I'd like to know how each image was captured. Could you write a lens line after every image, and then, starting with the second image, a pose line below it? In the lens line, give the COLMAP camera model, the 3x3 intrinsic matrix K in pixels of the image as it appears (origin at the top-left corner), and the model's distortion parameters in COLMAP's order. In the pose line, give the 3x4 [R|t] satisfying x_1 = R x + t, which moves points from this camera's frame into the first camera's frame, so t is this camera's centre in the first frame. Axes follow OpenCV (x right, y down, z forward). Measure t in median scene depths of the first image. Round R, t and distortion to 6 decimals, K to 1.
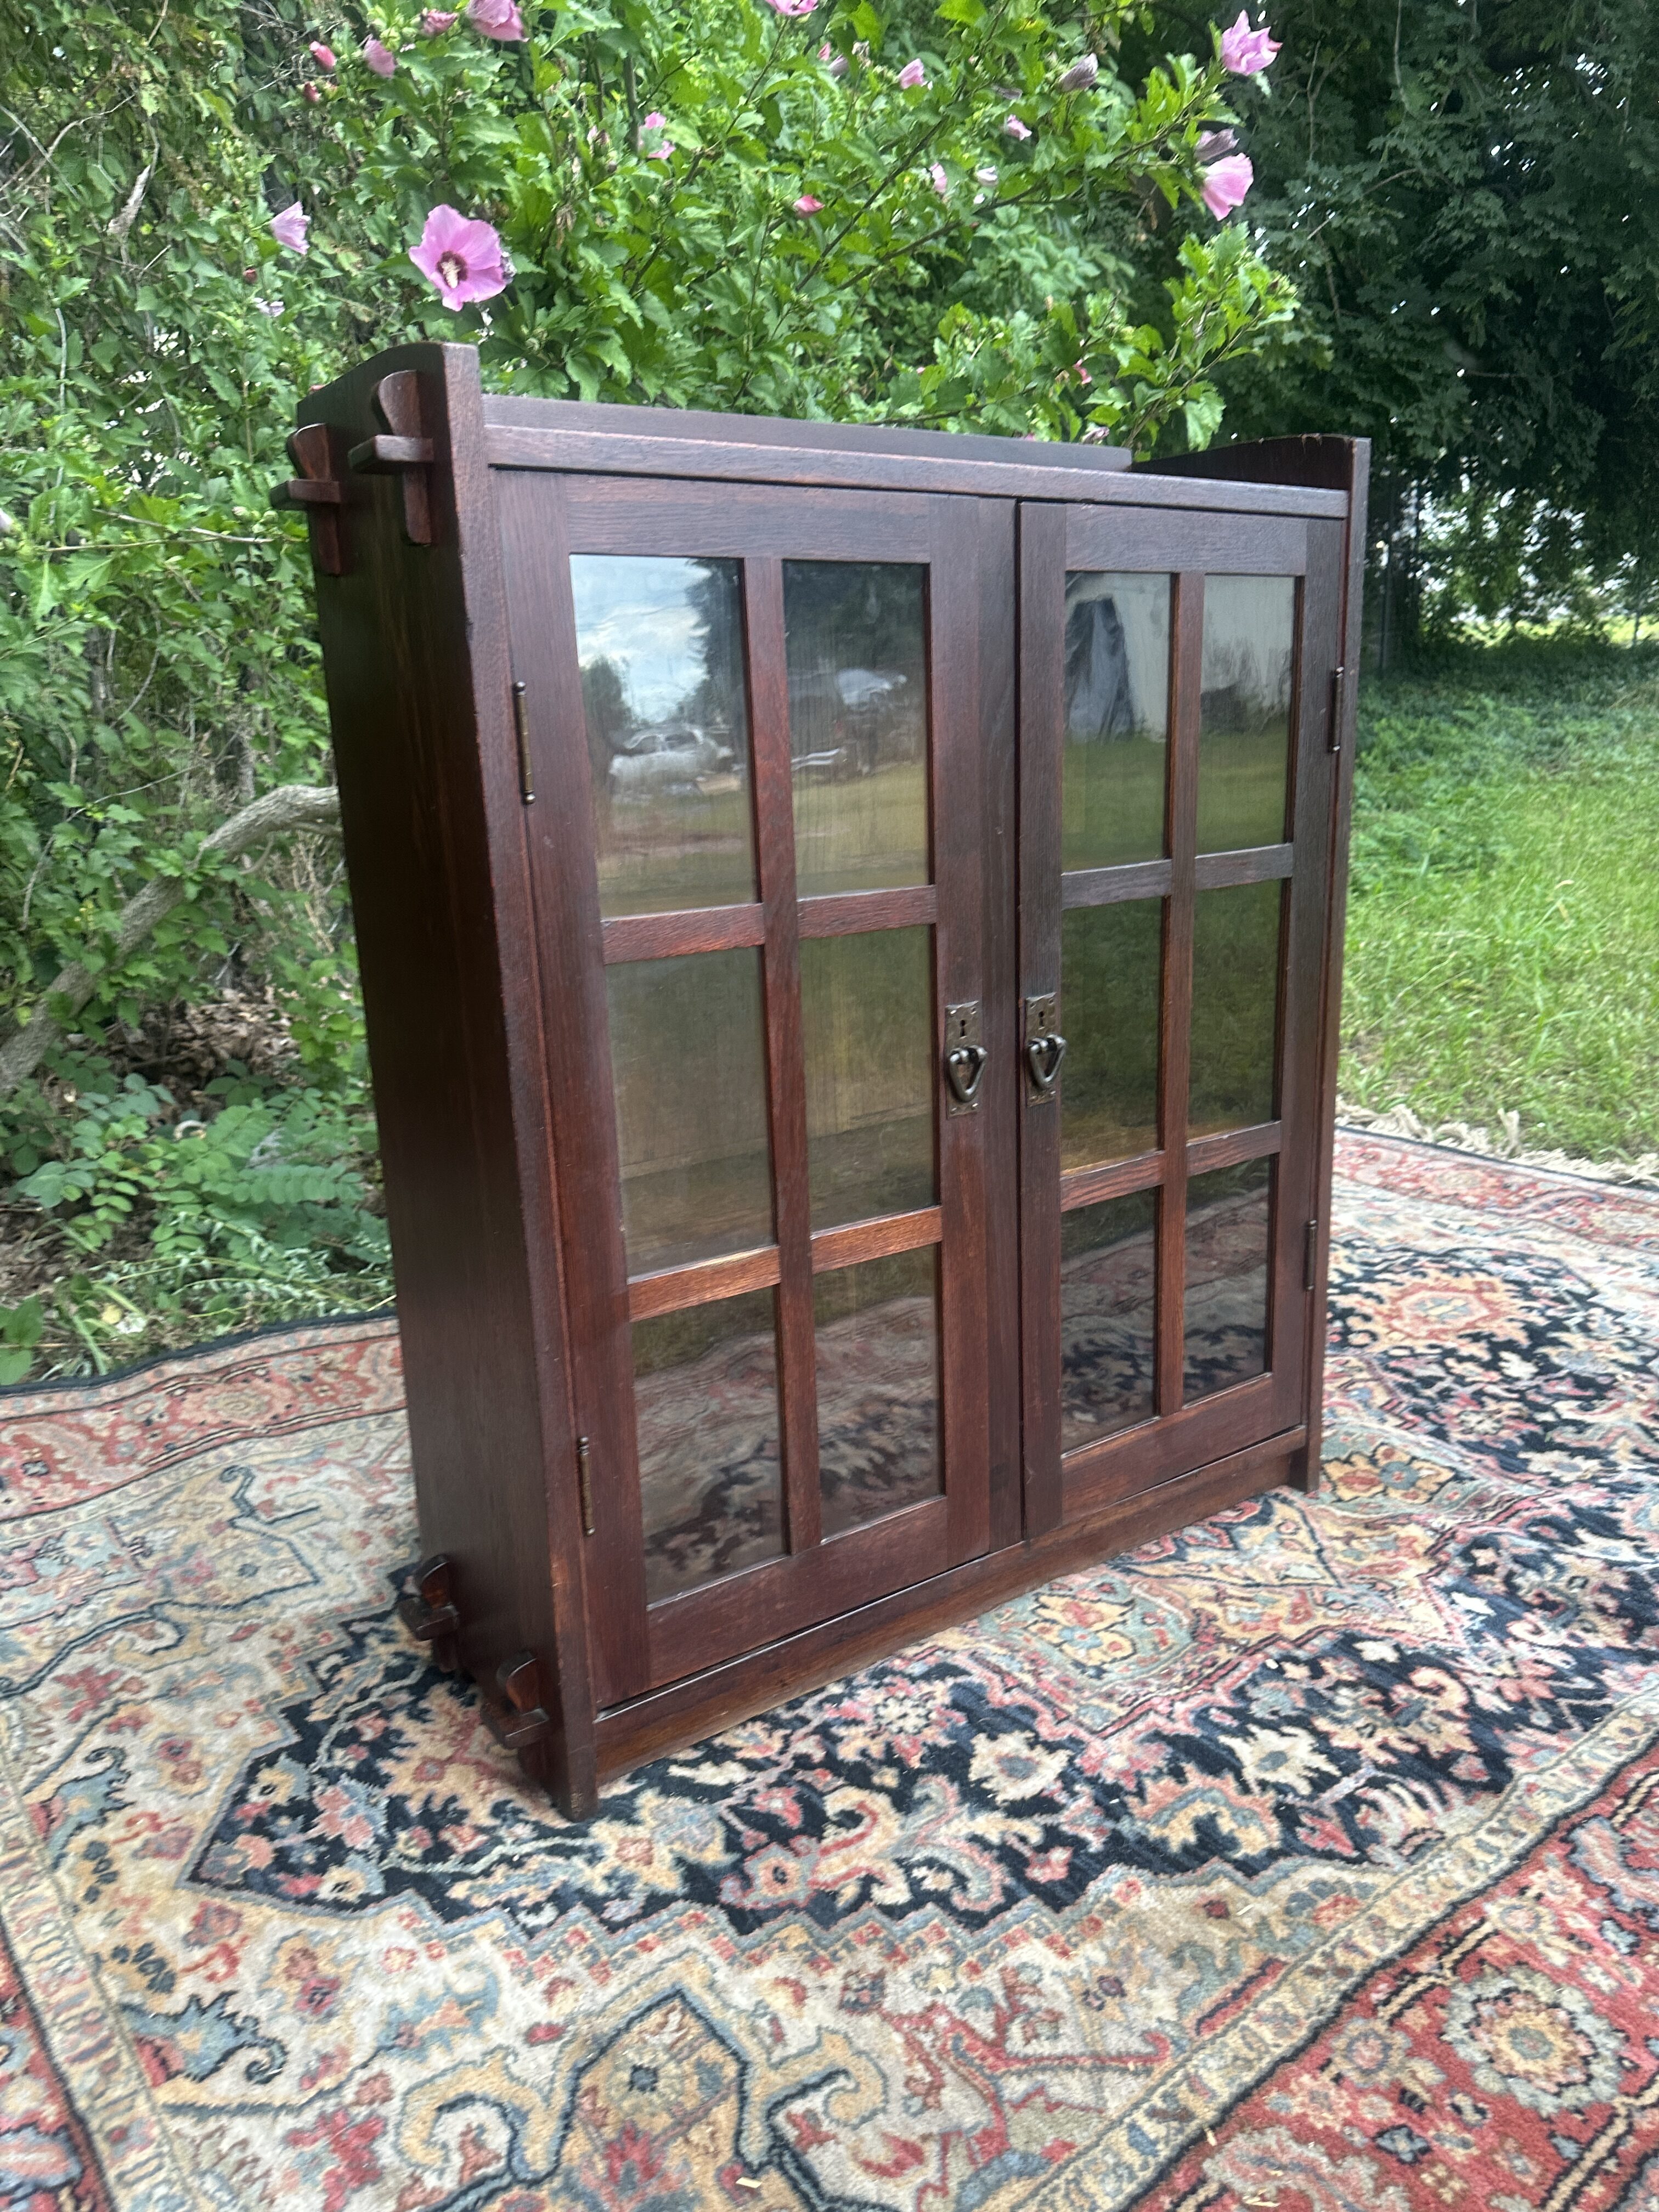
lens RADIAL K [[1588.3, 0, 821.3], [0, 1588.3, 1109.1], [0, 0, 1]] dist [-0.000503, -0.008917]
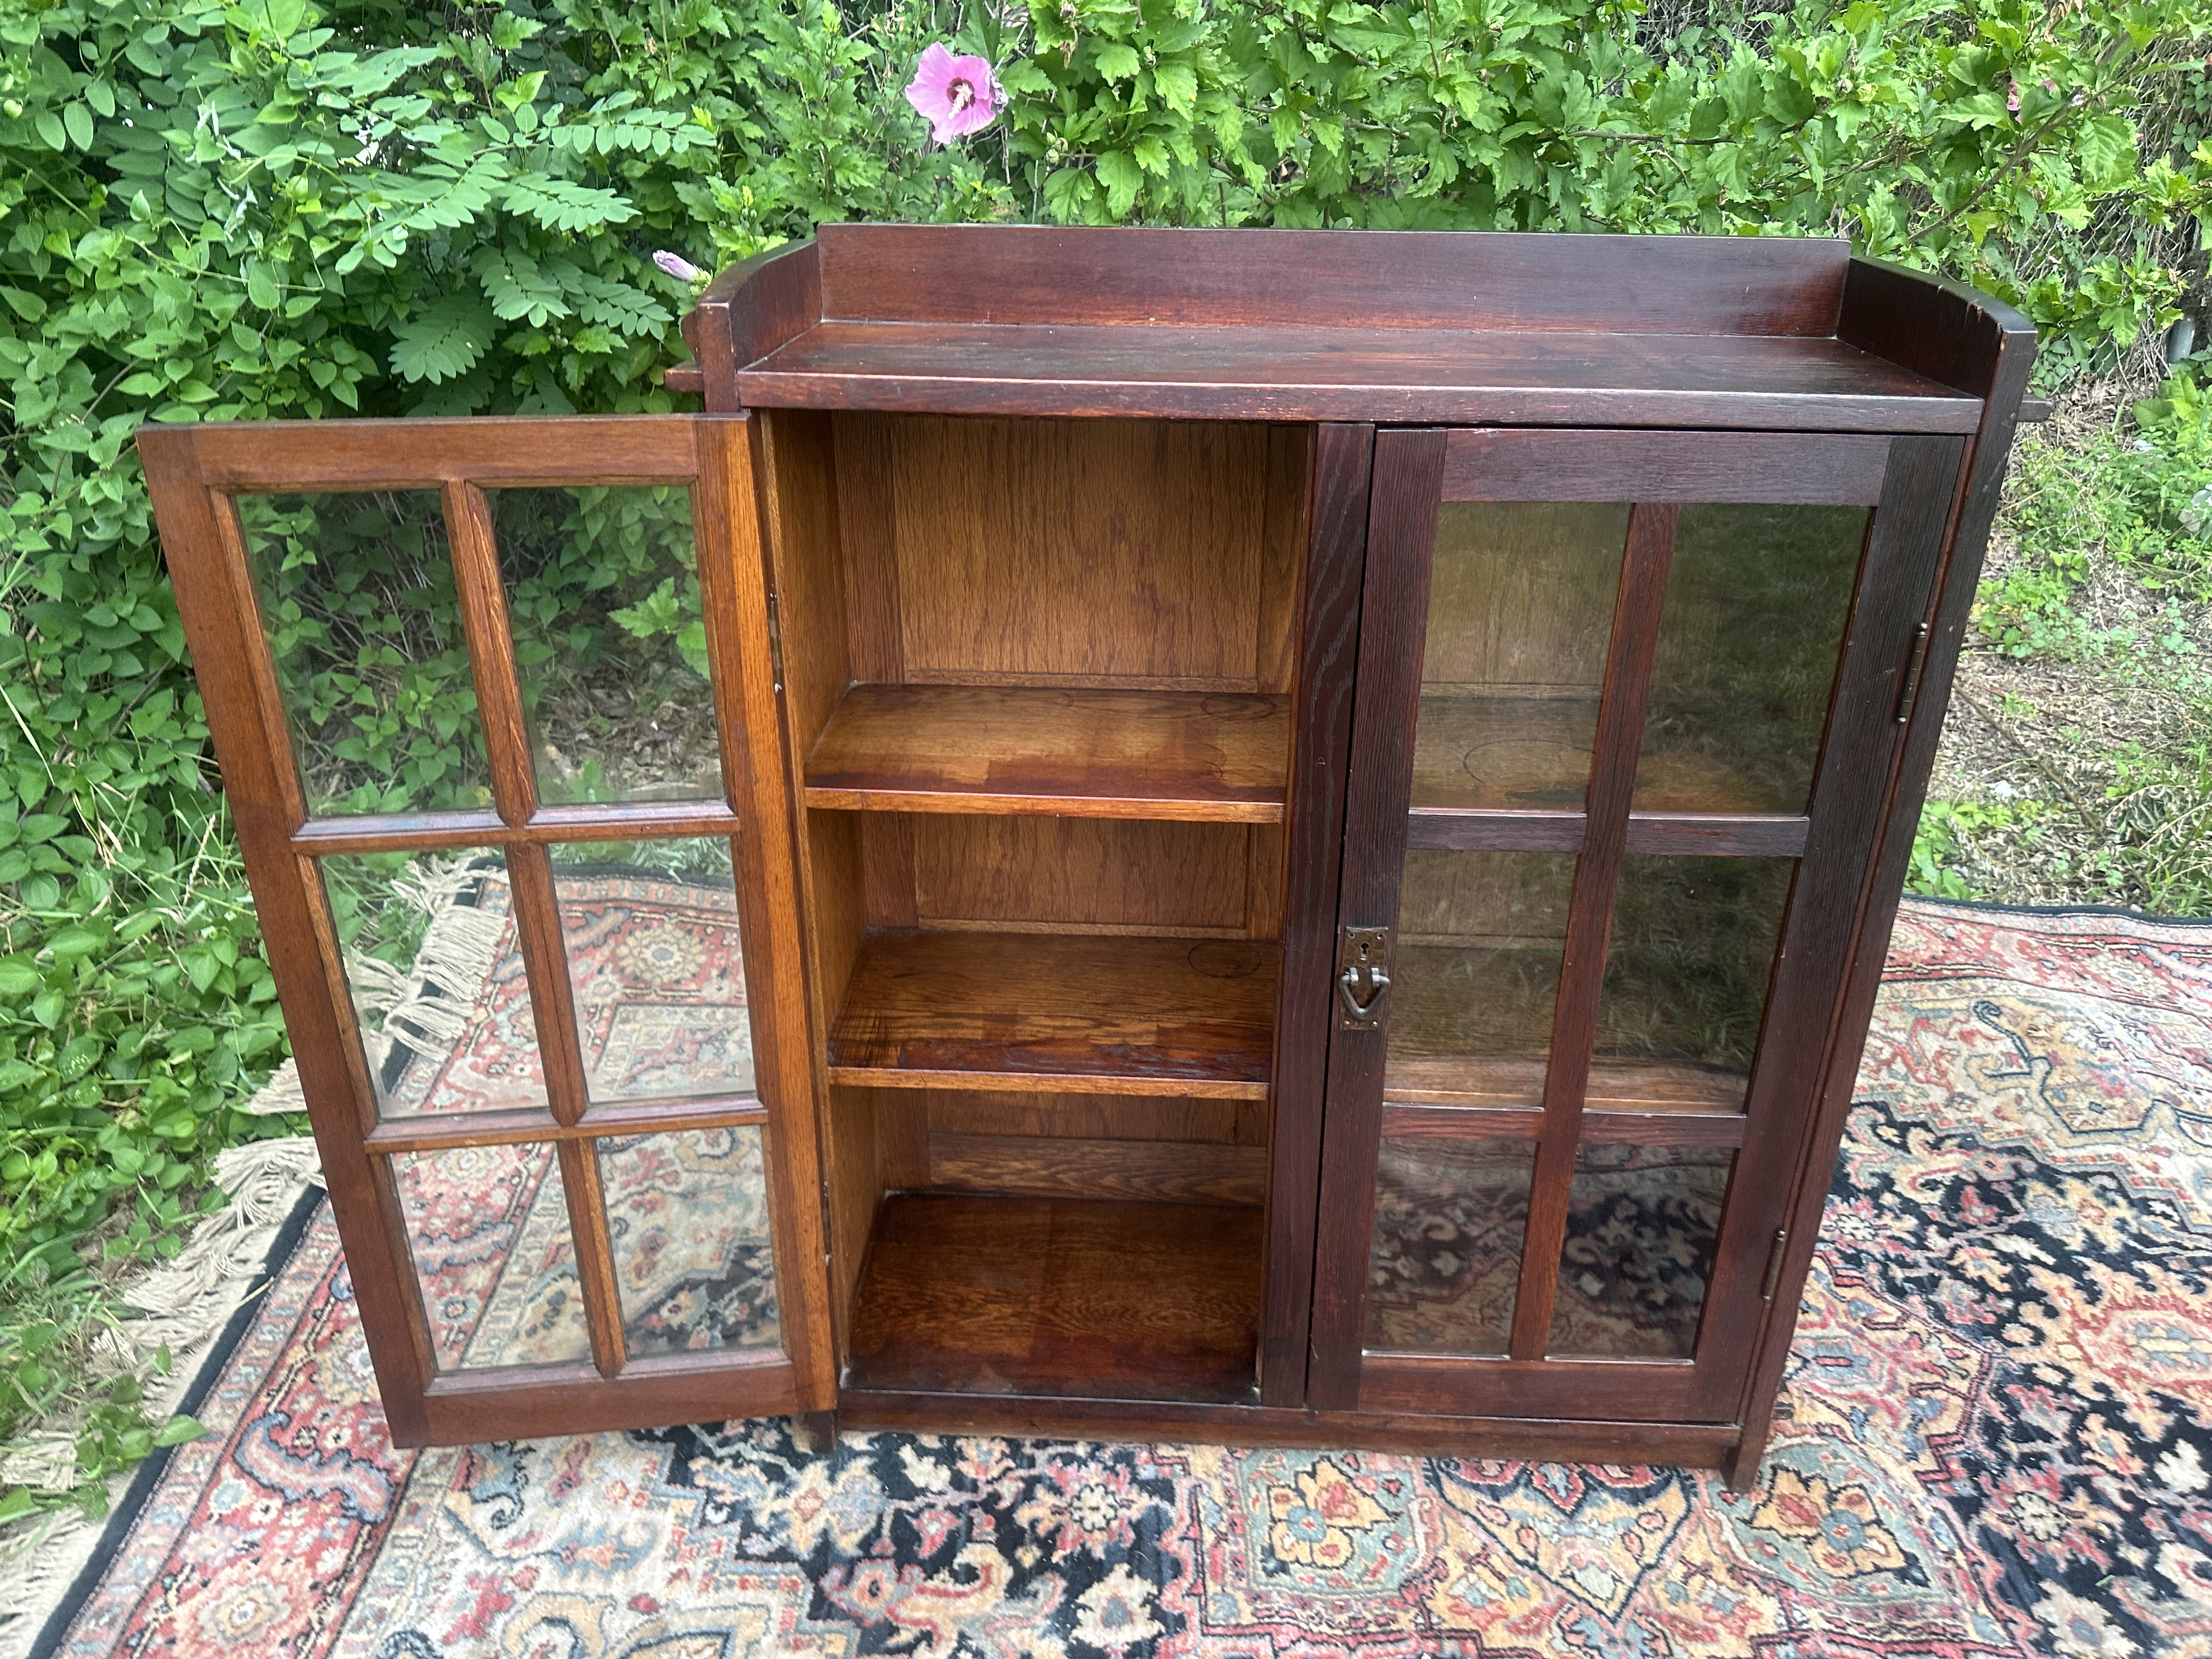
lens RADIAL K [[1588.3, 0, 1113.4], [0, 1588.3, 818.5], [0, 0, 1]] dist [-0.000503, -0.008917]
pose [[0.796435, 0.295262, -0.527742, 0.512926], [-0.183253, 0.949504, 0.254676, -0.358730], [0.576289, -0.106122, 0.810326, 0.178761]]
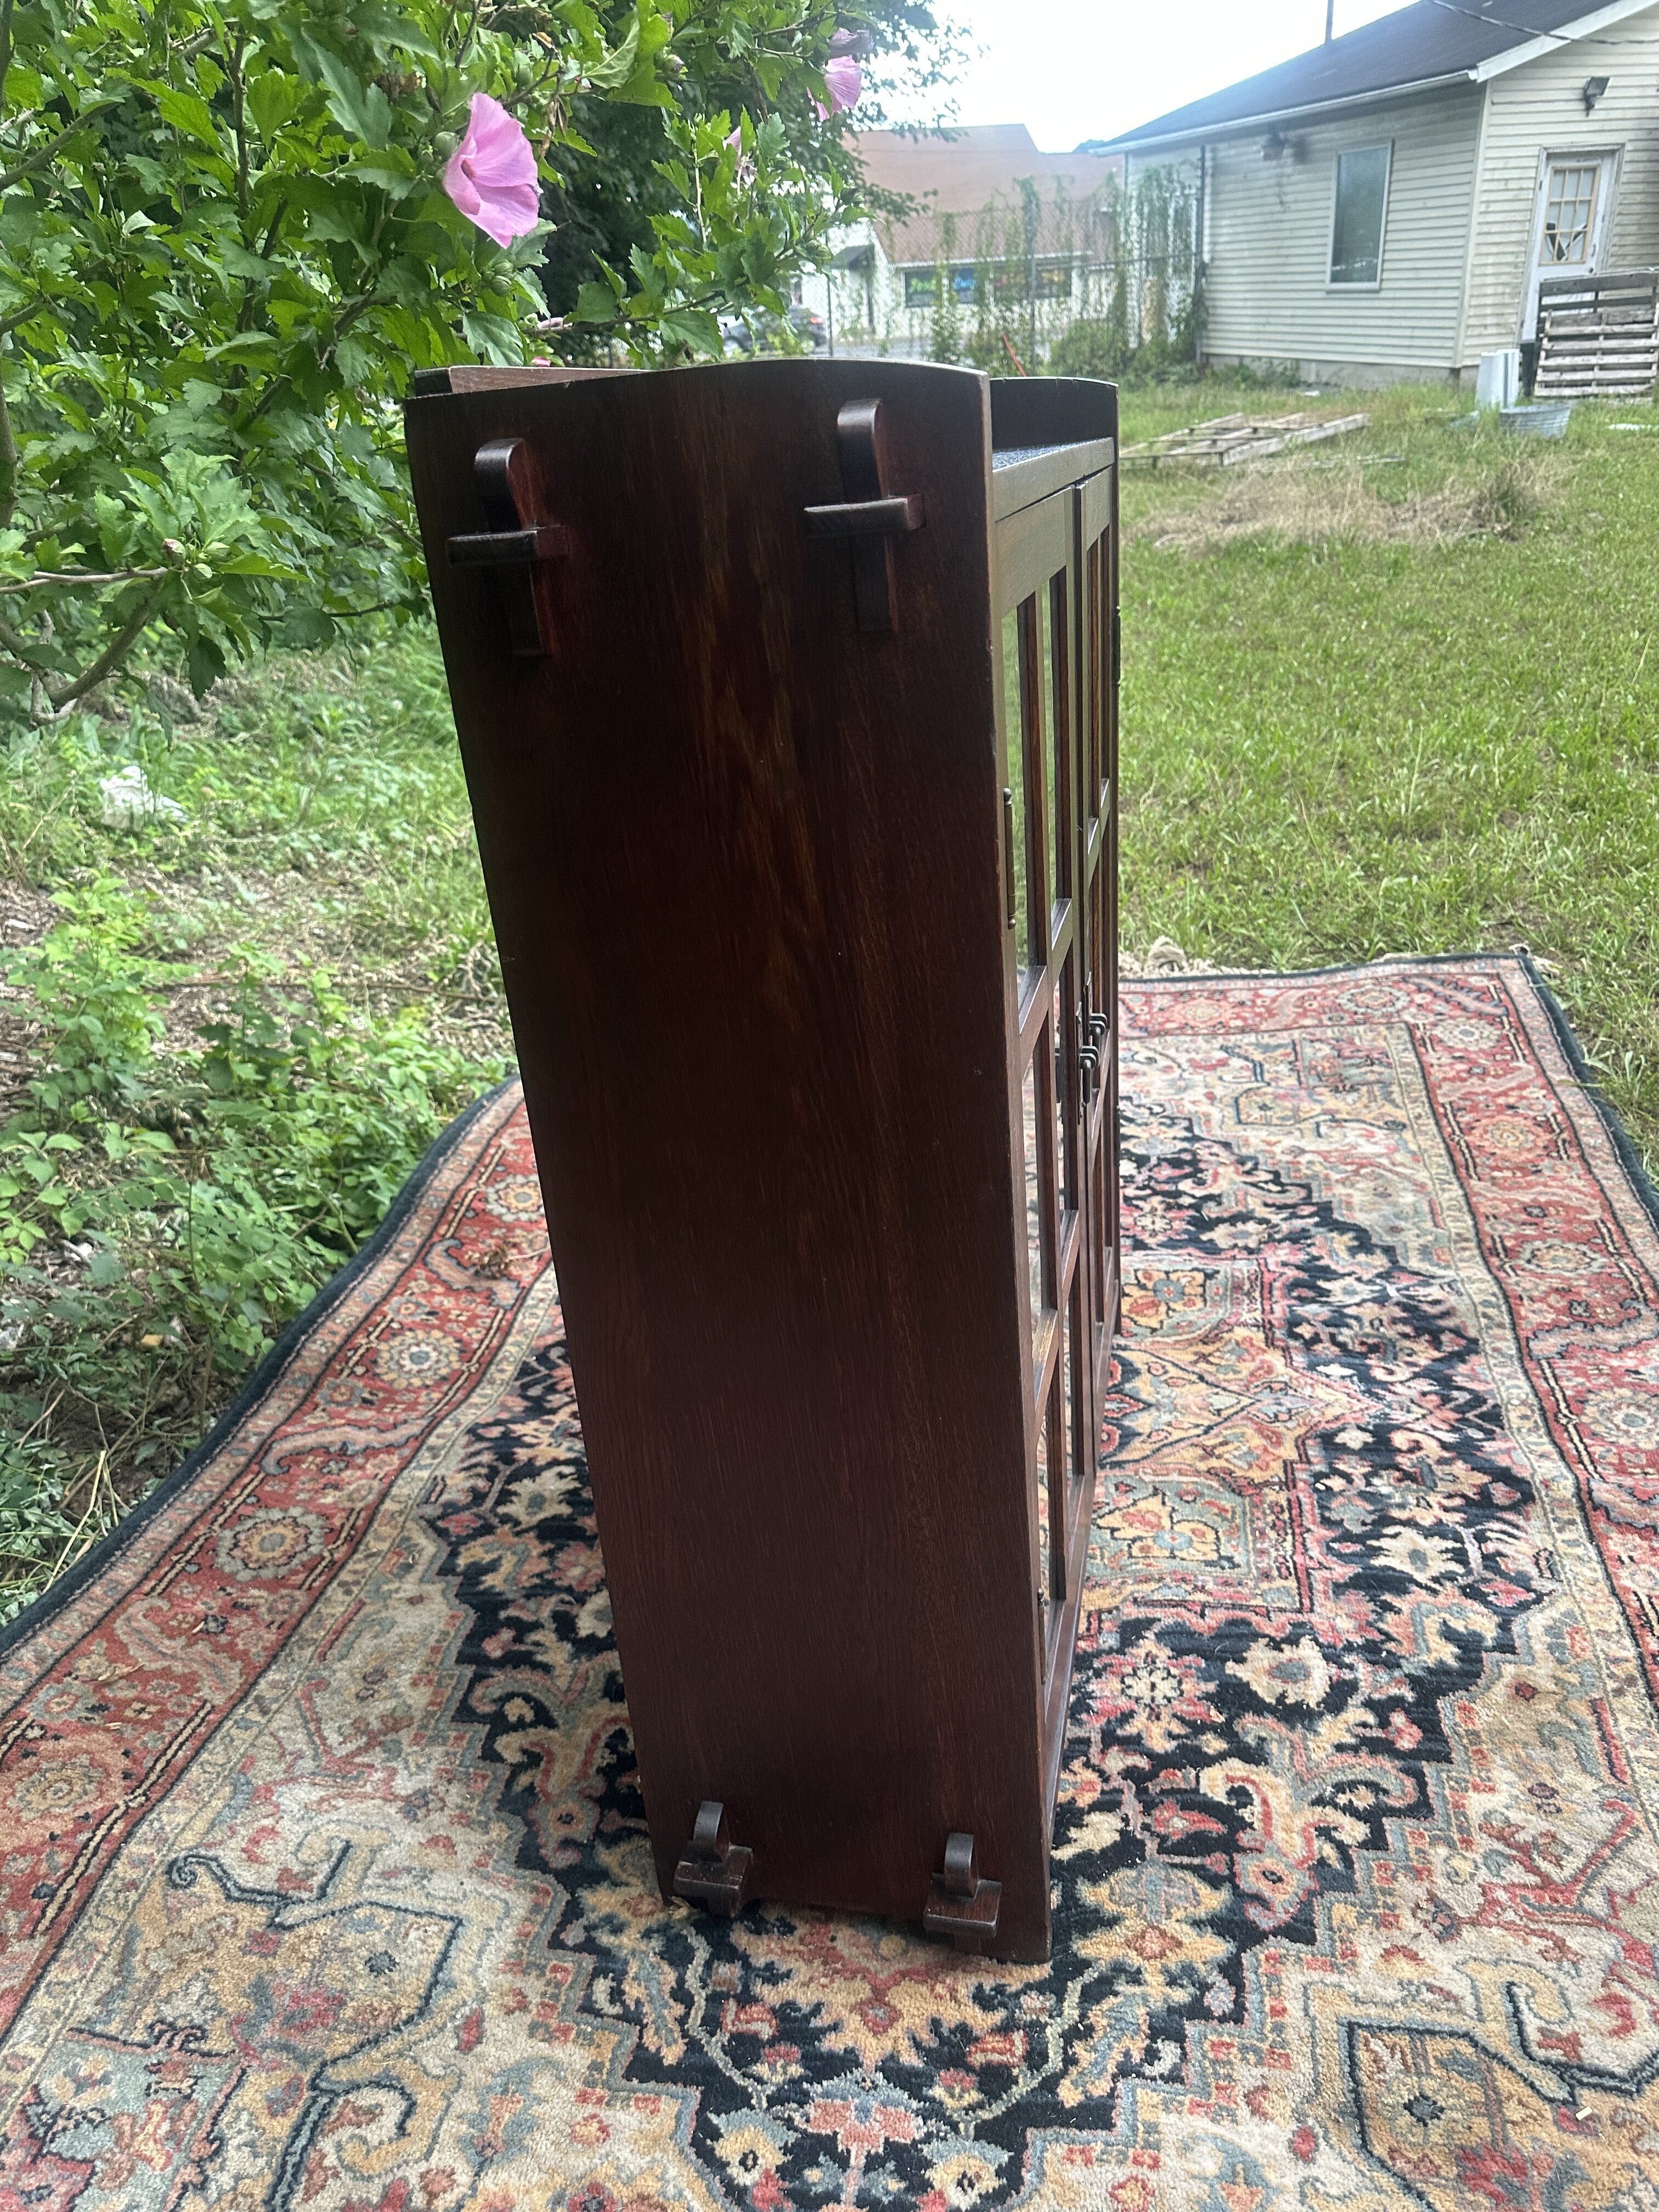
lens RADIAL K [[1592.1, 0, 826.7], [0, 1592.1, 1083.7], [0, 0, 1]] dist [0.005757, -0.014005]
pose [[0.744275, -0.279636, 0.606514, -0.650217], [0.220708, 0.960087, 0.171814, -0.230428], [-0.630351, 0.005986, 0.776287, 0.331273]]
